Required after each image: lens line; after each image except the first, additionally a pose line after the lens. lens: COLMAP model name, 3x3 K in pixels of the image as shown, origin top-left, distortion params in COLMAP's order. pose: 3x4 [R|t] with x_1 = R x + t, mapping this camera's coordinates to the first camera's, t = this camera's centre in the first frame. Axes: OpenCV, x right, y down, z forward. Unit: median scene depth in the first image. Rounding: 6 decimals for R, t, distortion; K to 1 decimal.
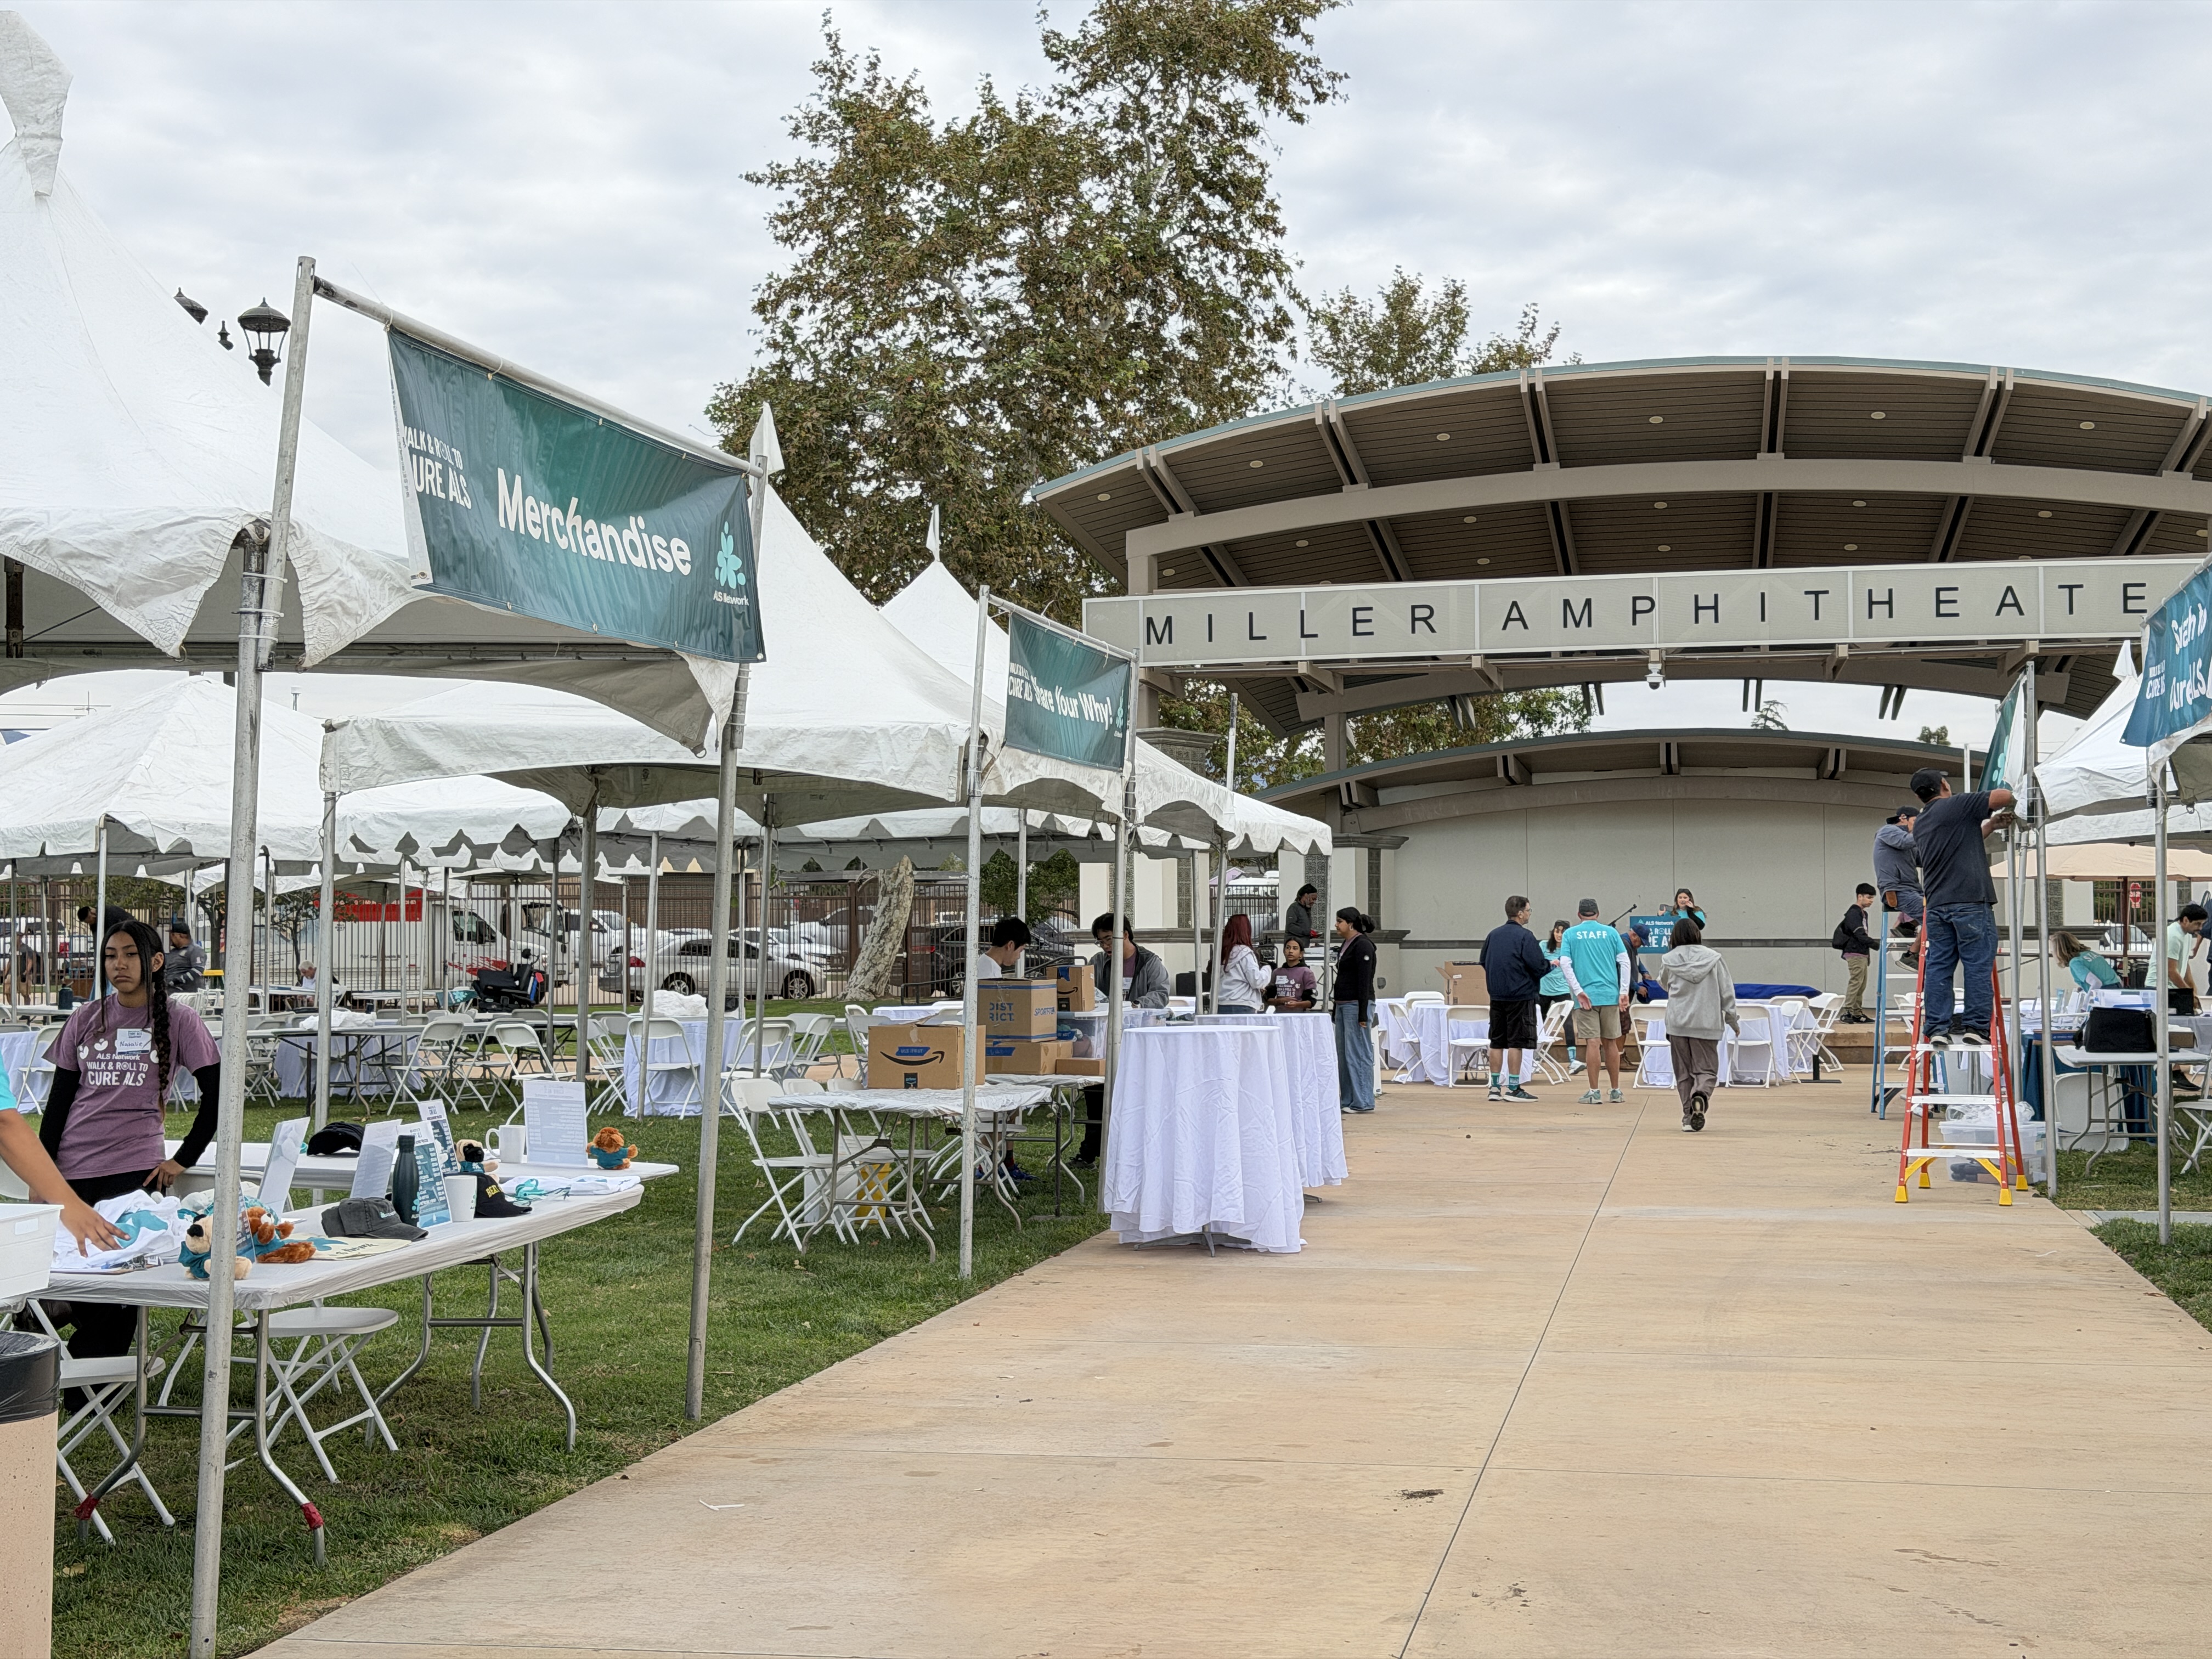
lens RADIAL K [[3087.4, 0, 1103.9], [0, 3087.4, 832.5], [0, 0, 1]] dist [0.046943, 0.000000]
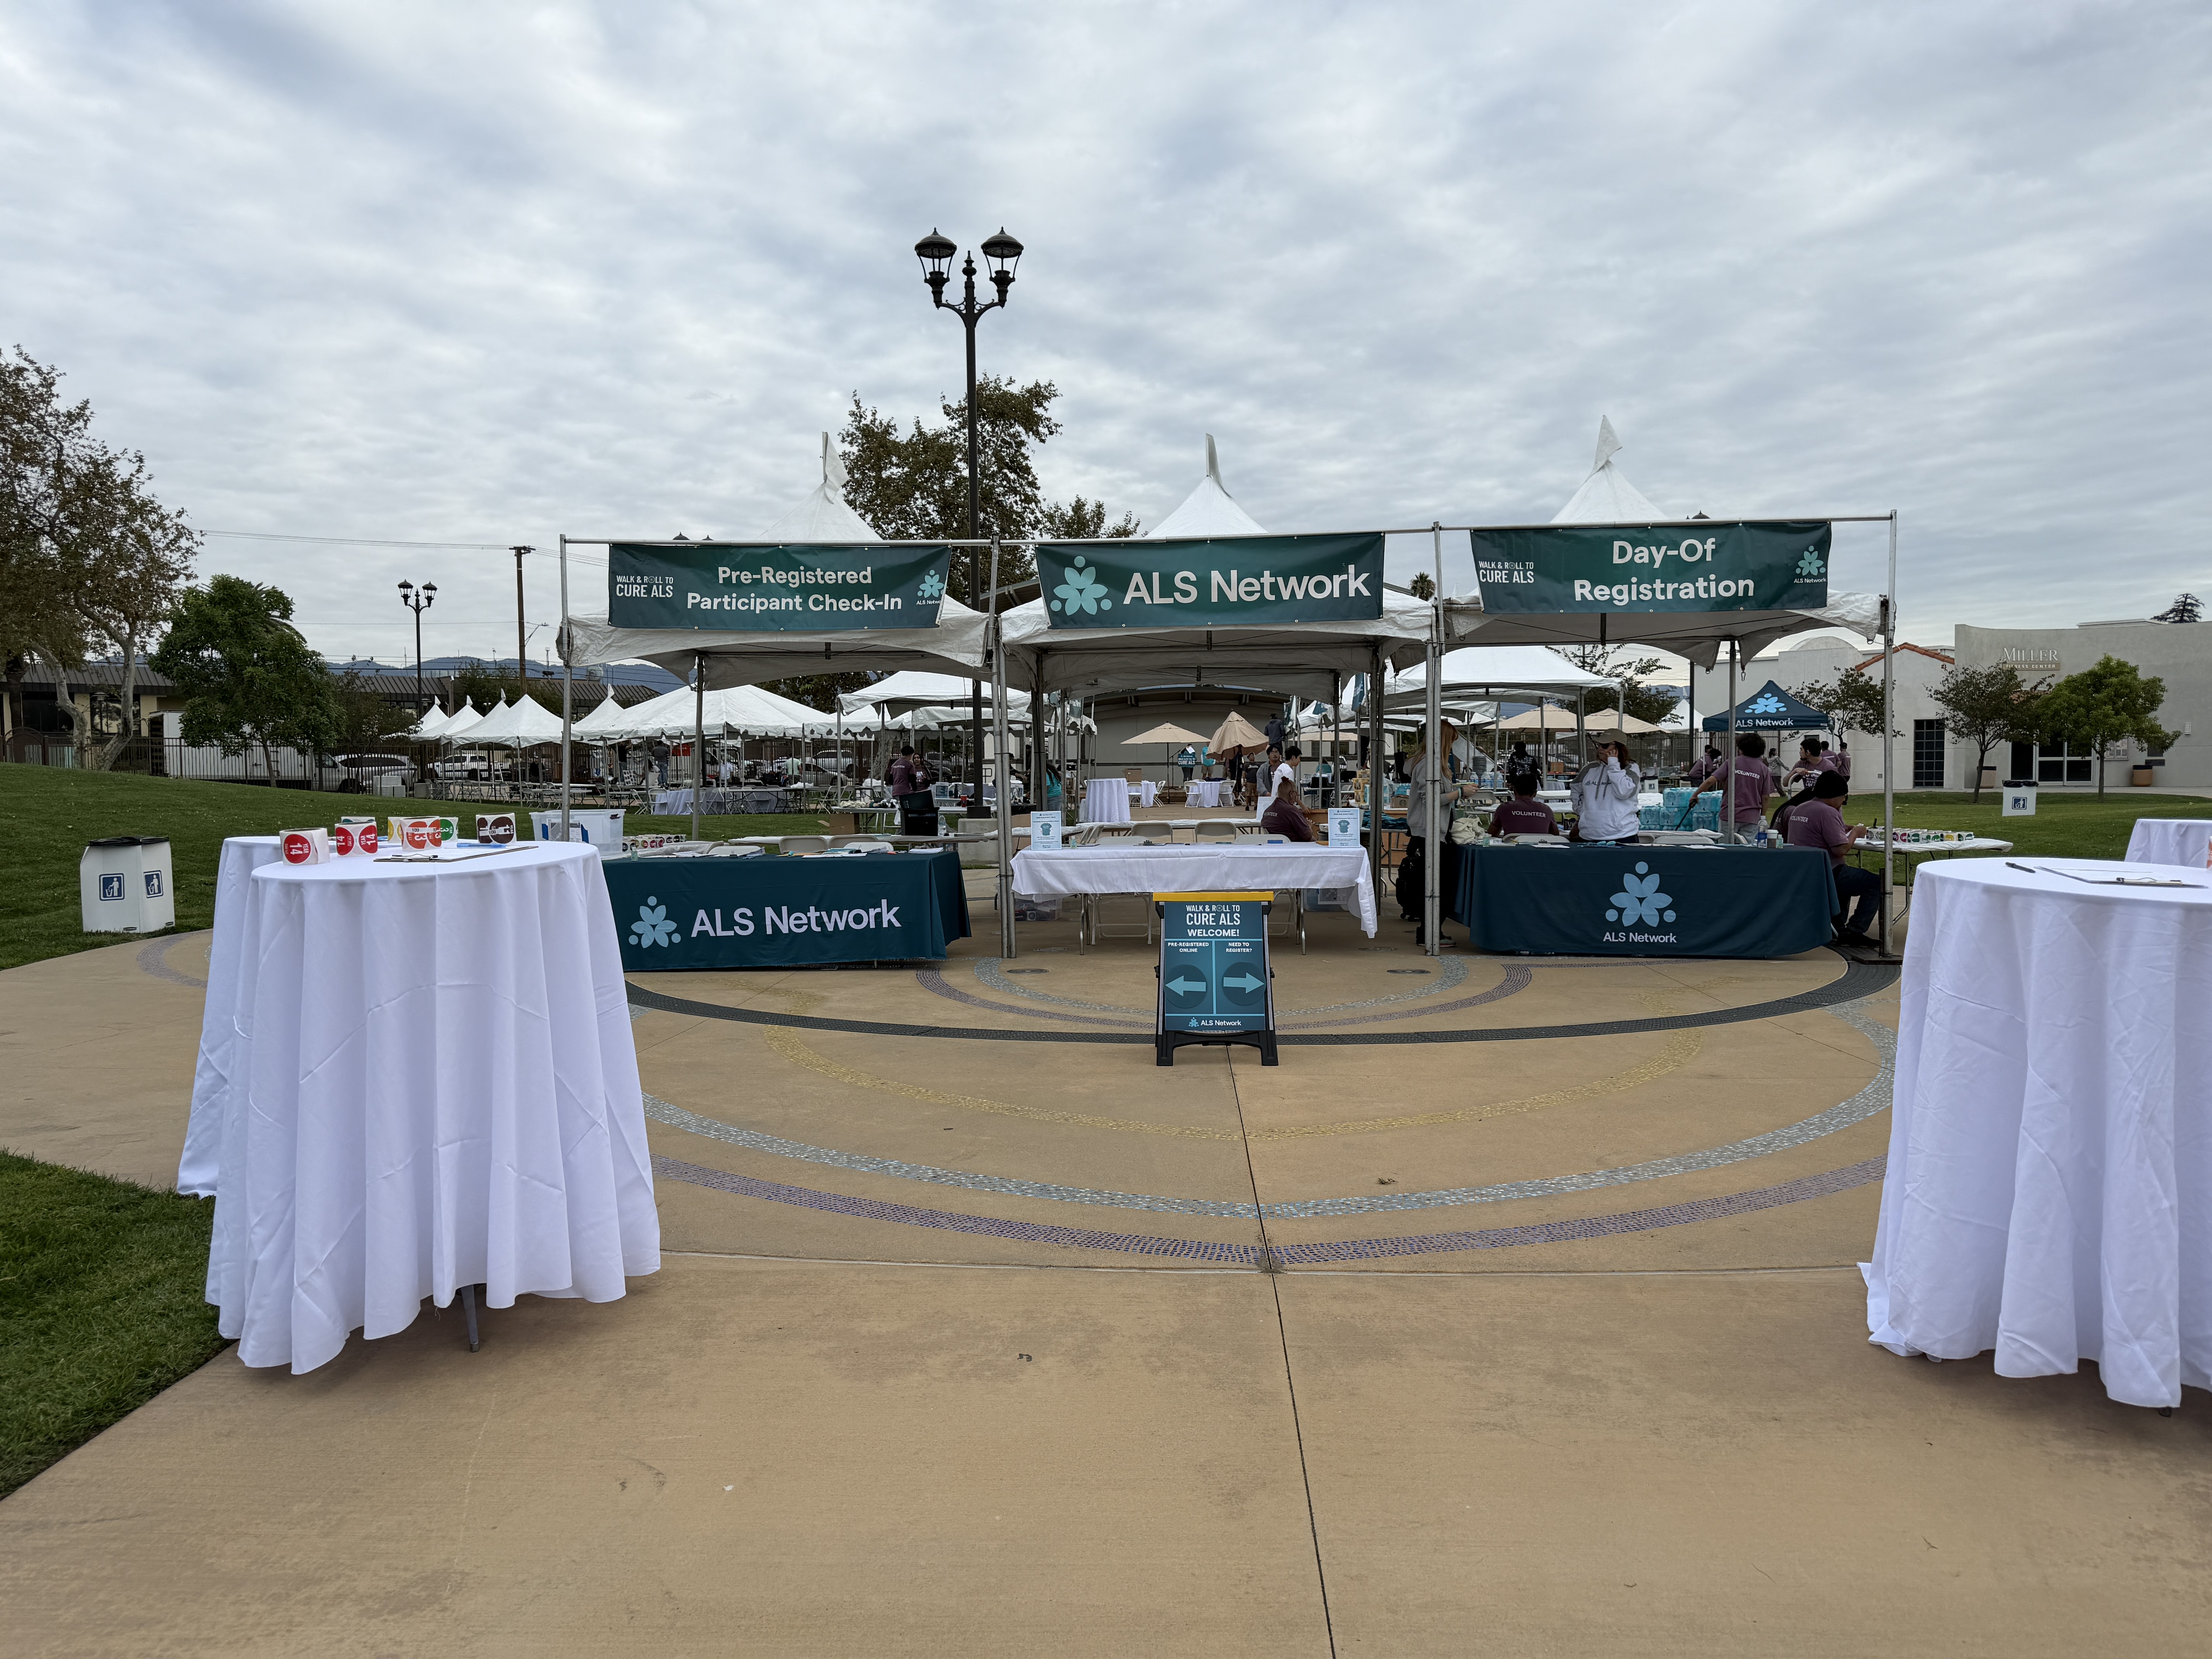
lens RADIAL K [[1553.9, 0, 1107.2], [0, 1553.9, 833.6], [0, 0, 1]] dist [-0.000582, 0.000023]
pose [[0.989197, -0.005002, 0.146508, -0.074133], [-0.006564, 0.996903, 0.078360, -0.008216], [-0.146447, -0.078475, 0.986101, -0.299414]]
